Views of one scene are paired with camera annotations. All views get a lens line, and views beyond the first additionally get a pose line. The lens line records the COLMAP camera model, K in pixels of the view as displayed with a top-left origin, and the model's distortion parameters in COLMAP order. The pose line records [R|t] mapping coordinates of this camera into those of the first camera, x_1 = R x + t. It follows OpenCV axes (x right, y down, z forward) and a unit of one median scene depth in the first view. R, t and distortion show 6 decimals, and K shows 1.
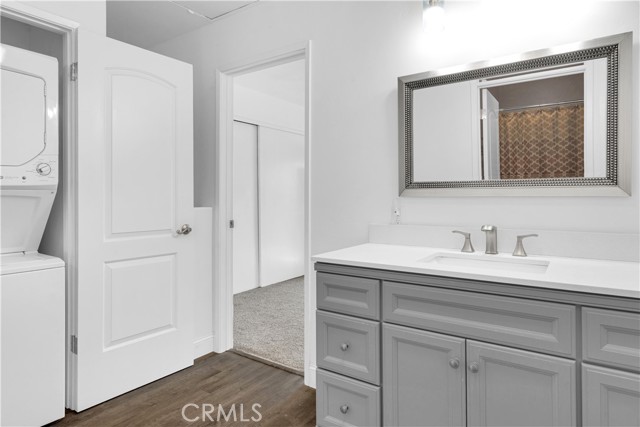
lens RADIAL K [[385.0, 0, 319.9], [0, 385.0, 199.5], [0, 0, 1]] dist [-0.000702, -0.000180]
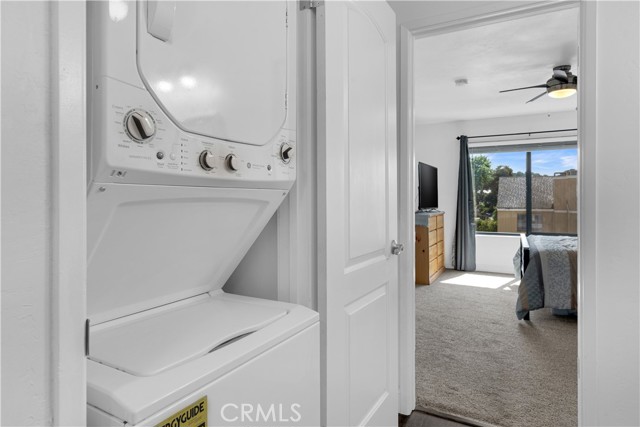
lens RADIAL K [[385.0, 0, 319.9], [0, 385.0, 199.5], [0, 0, 1]] dist [-0.000702, -0.000180]
pose [[0.994851, 0.002411, 0.101315, -0.564196], [-0.001897, 0.999985, -0.005168, -0.005079], [-0.101326, 0.004949, 0.994841, 0.324881]]
